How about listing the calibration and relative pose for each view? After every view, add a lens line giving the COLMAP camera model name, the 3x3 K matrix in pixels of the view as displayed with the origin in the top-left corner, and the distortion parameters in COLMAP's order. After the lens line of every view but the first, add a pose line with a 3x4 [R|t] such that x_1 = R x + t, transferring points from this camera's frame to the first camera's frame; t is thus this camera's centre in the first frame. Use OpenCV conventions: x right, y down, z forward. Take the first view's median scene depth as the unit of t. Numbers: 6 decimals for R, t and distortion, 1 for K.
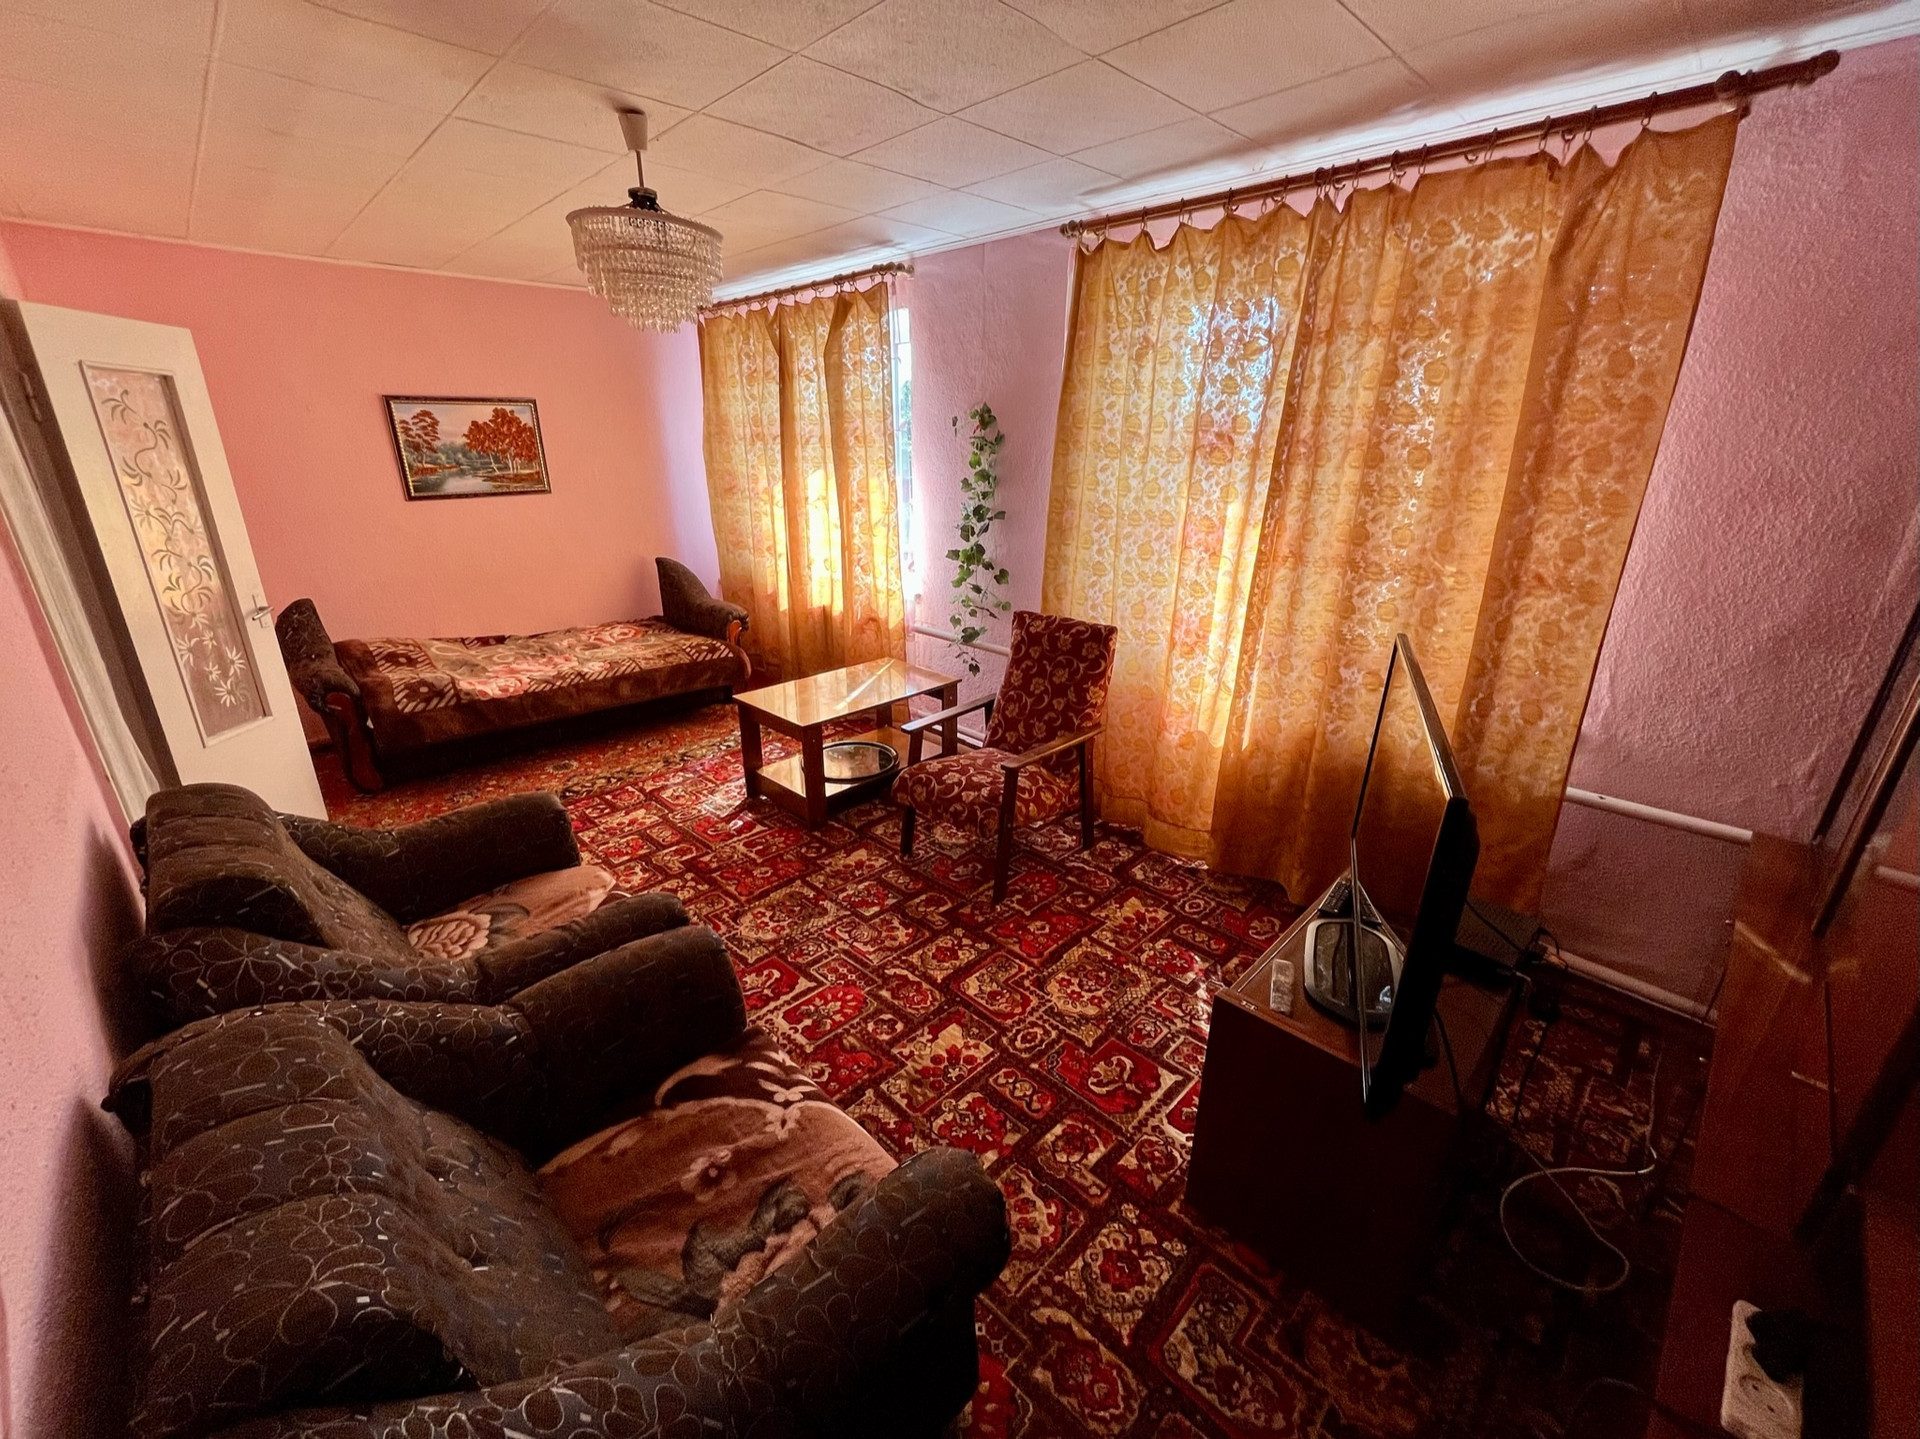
lens RADIAL K [[778.1, 0, 966.8], [0, 778.1, 719.2], [0, 0, 1]] dist [-0.004932, 0.000650]
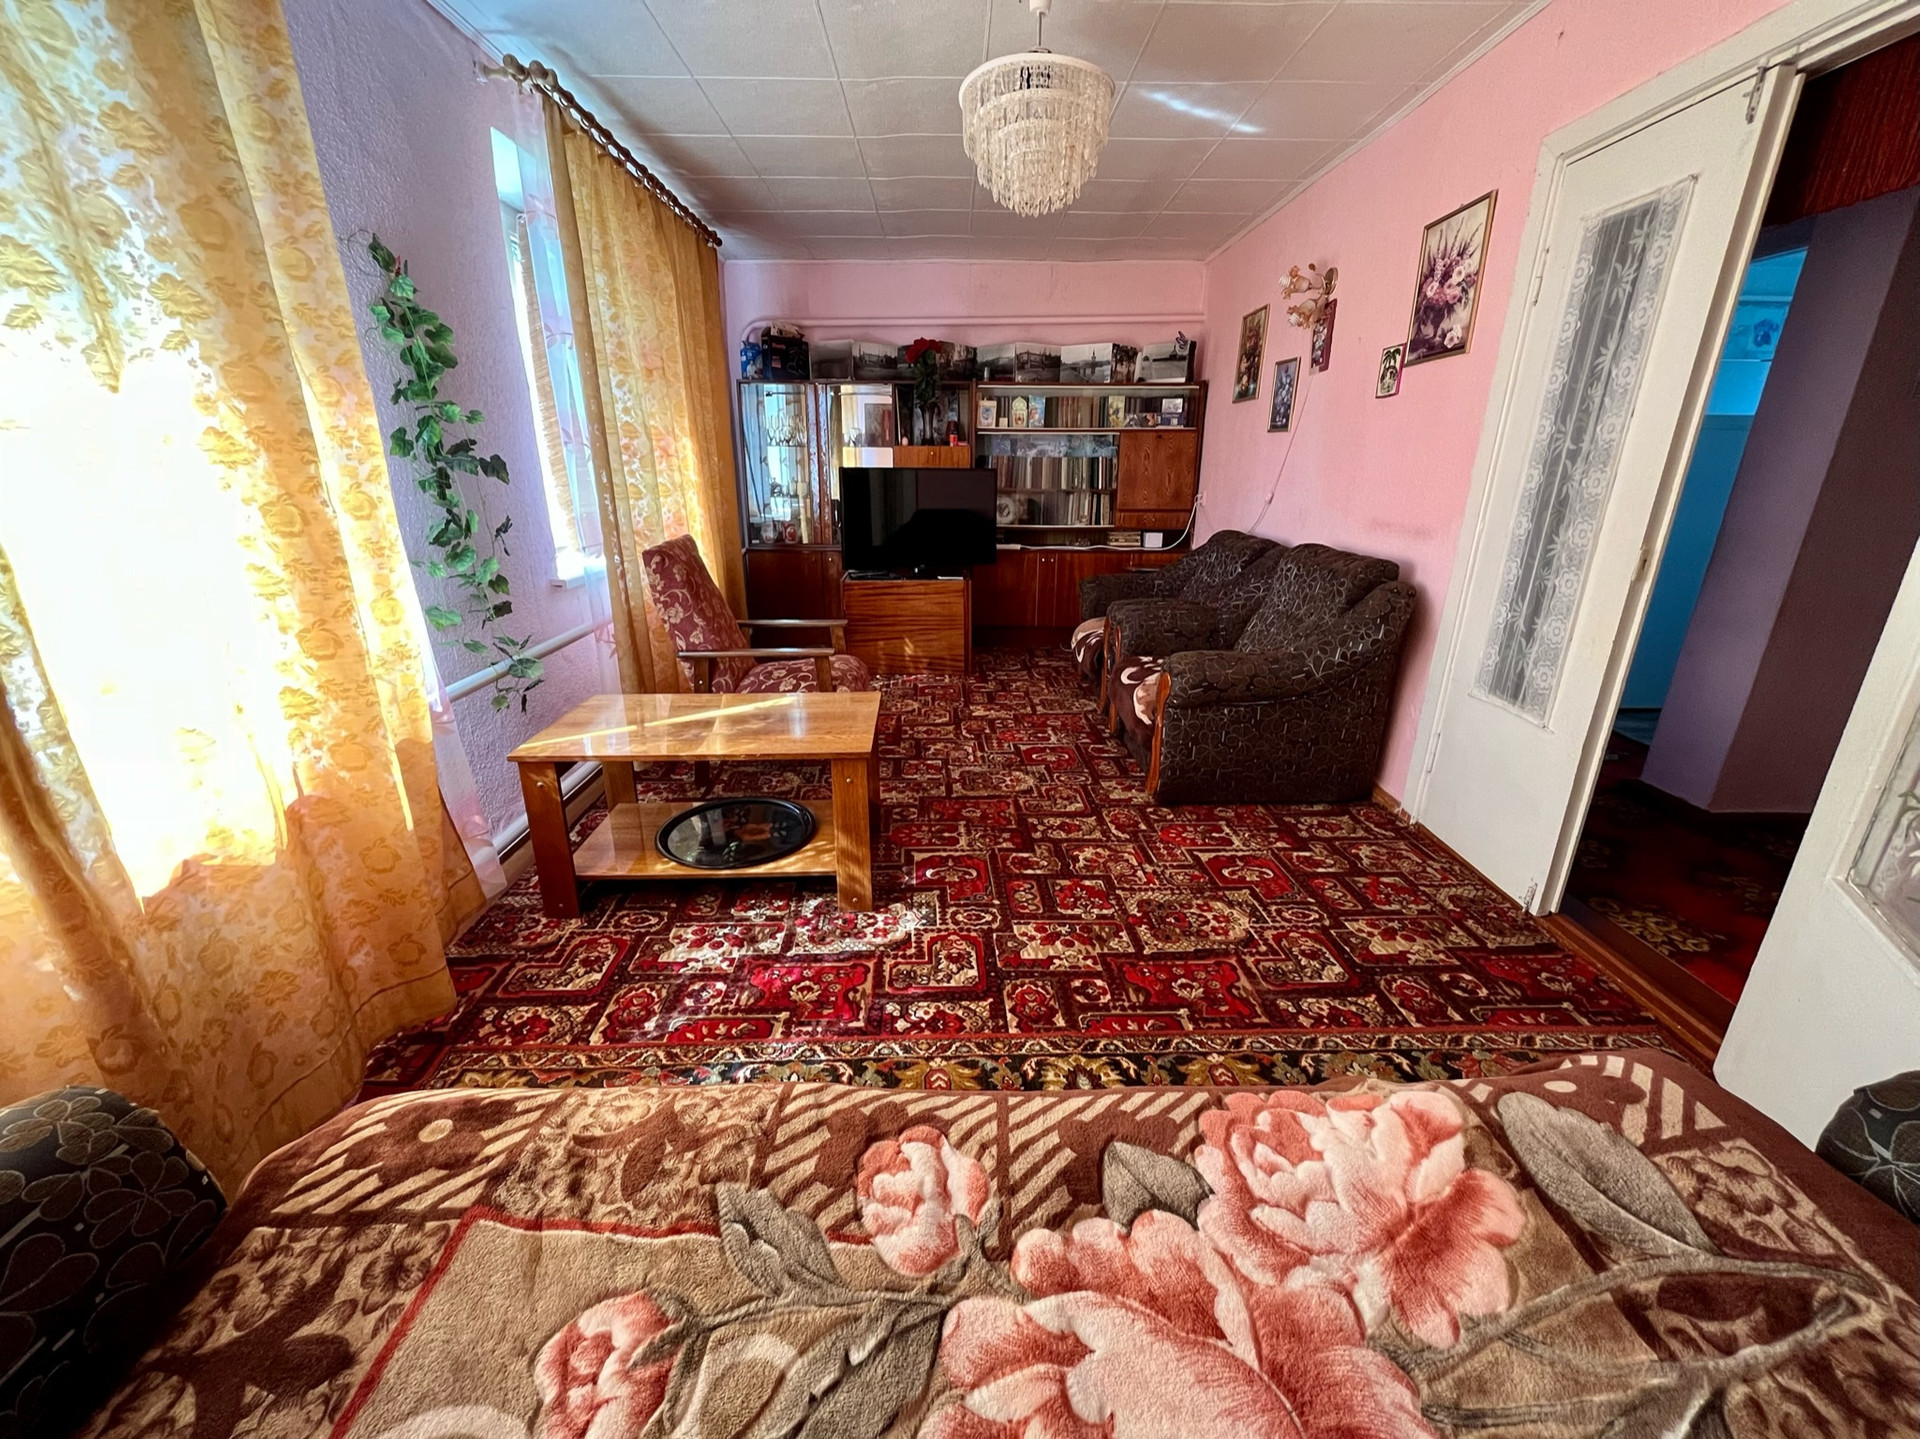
lens RADIAL K [[778.1, 0, 957.7], [0, 778.1, 715.7], [0, 0, 1]] dist [-0.004932, 0.000650]
pose [[-0.722121, -0.232540, 0.651511, -0.548911], [0.229106, 0.808261, 0.542425, -0.412125], [-0.652726, 0.540961, -0.530386, 1.509068]]
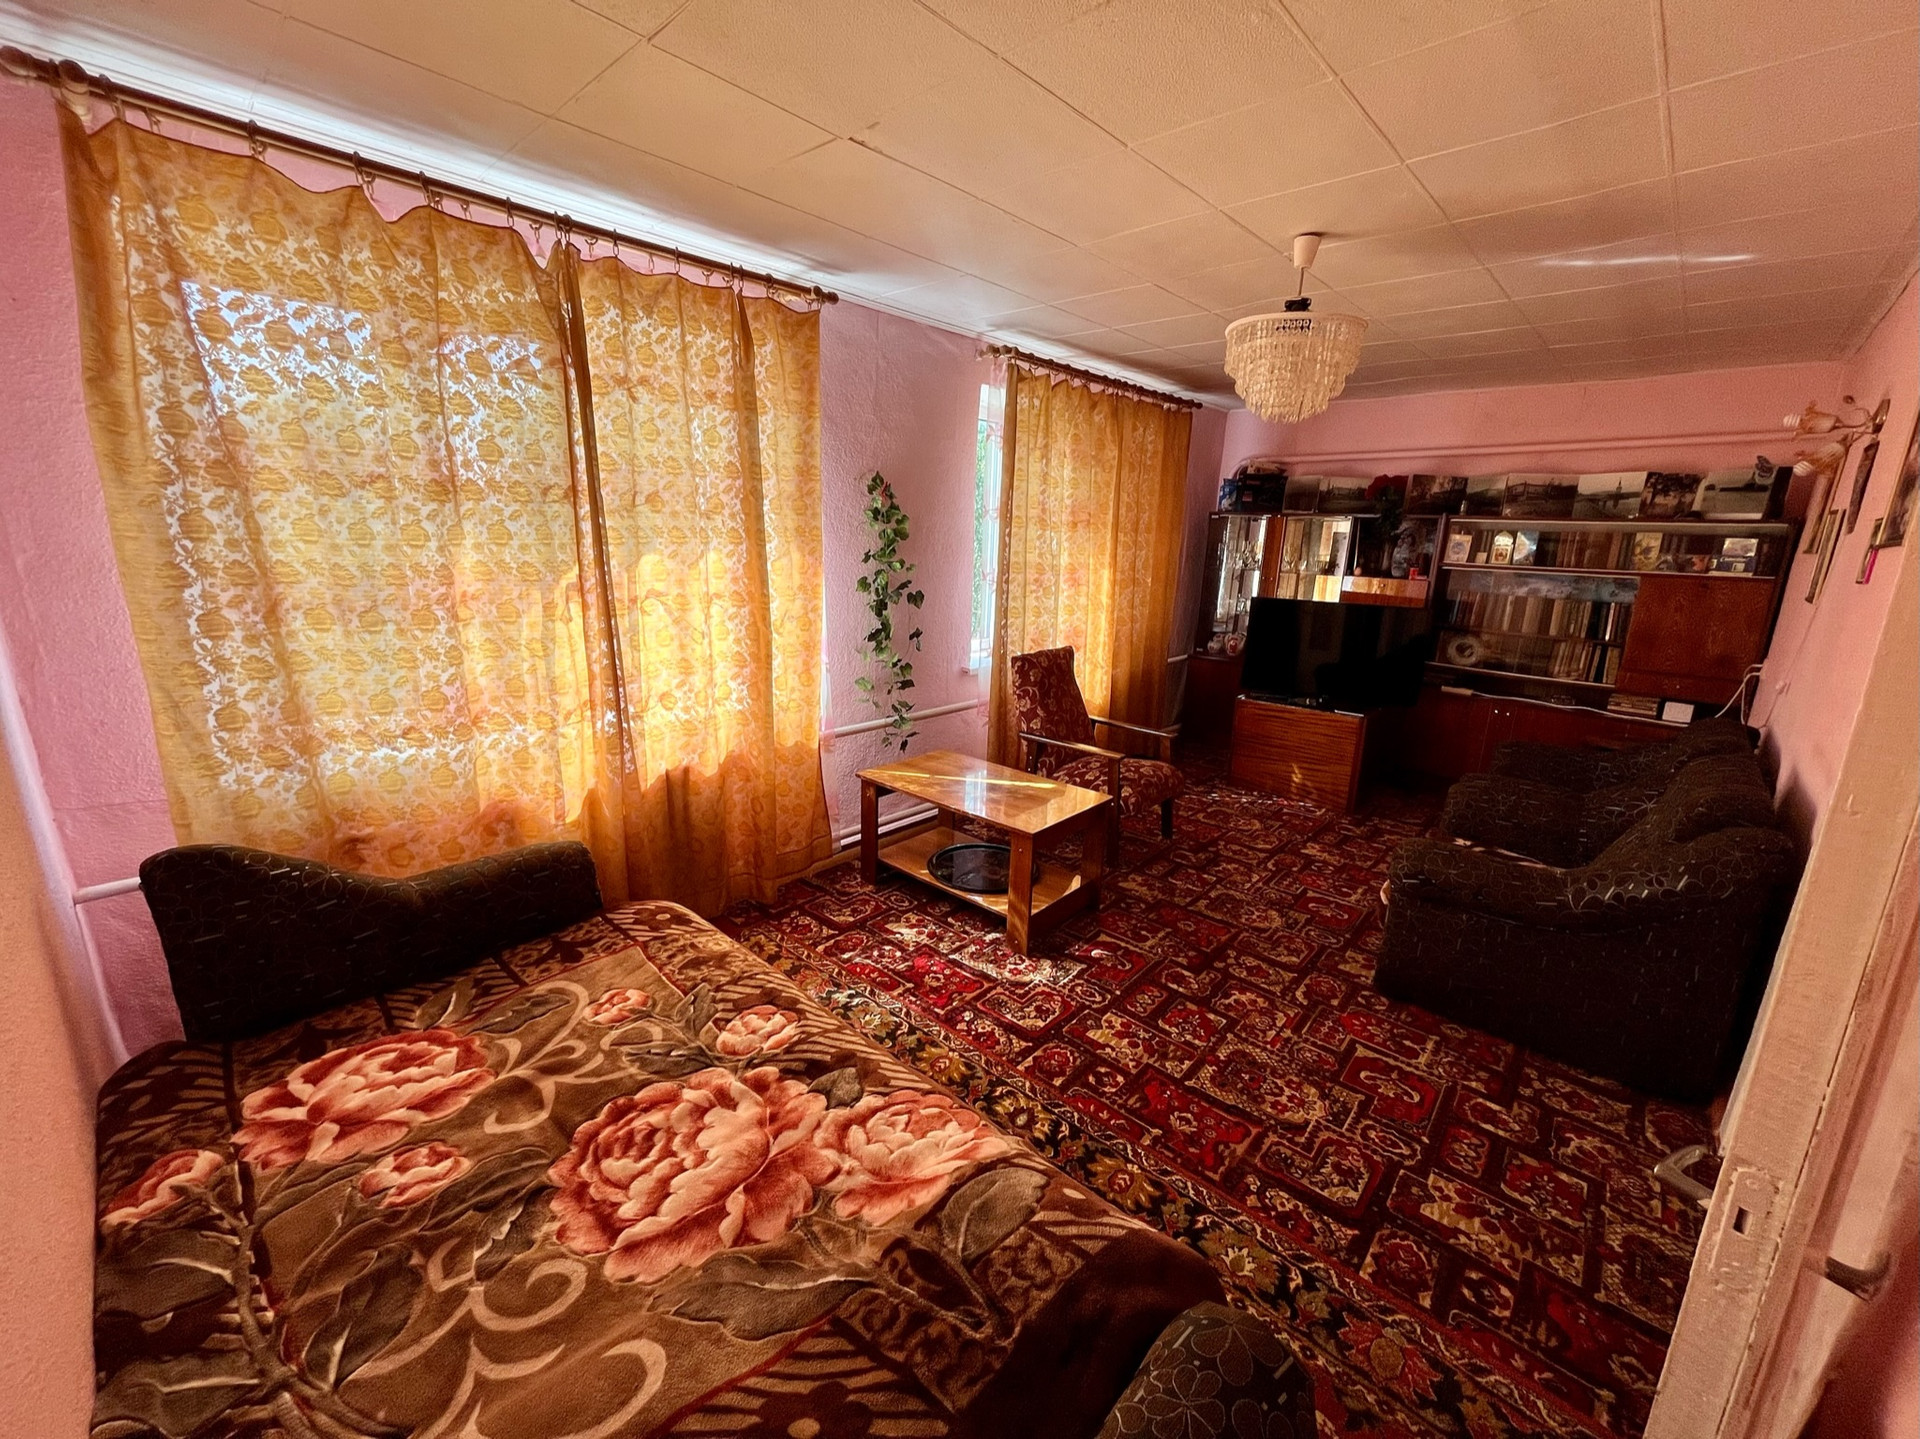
lens RADIAL K [[778.1, 0, 956.3], [0, 778.1, 716.1], [0, 0, 1]] dist [-0.004932, 0.000650]
pose [[-0.036831, -0.250807, 0.967336, -0.937281], [0.319385, 0.914269, 0.249209, -0.415455], [-0.946909, 0.318131, 0.046431, 1.180843]]
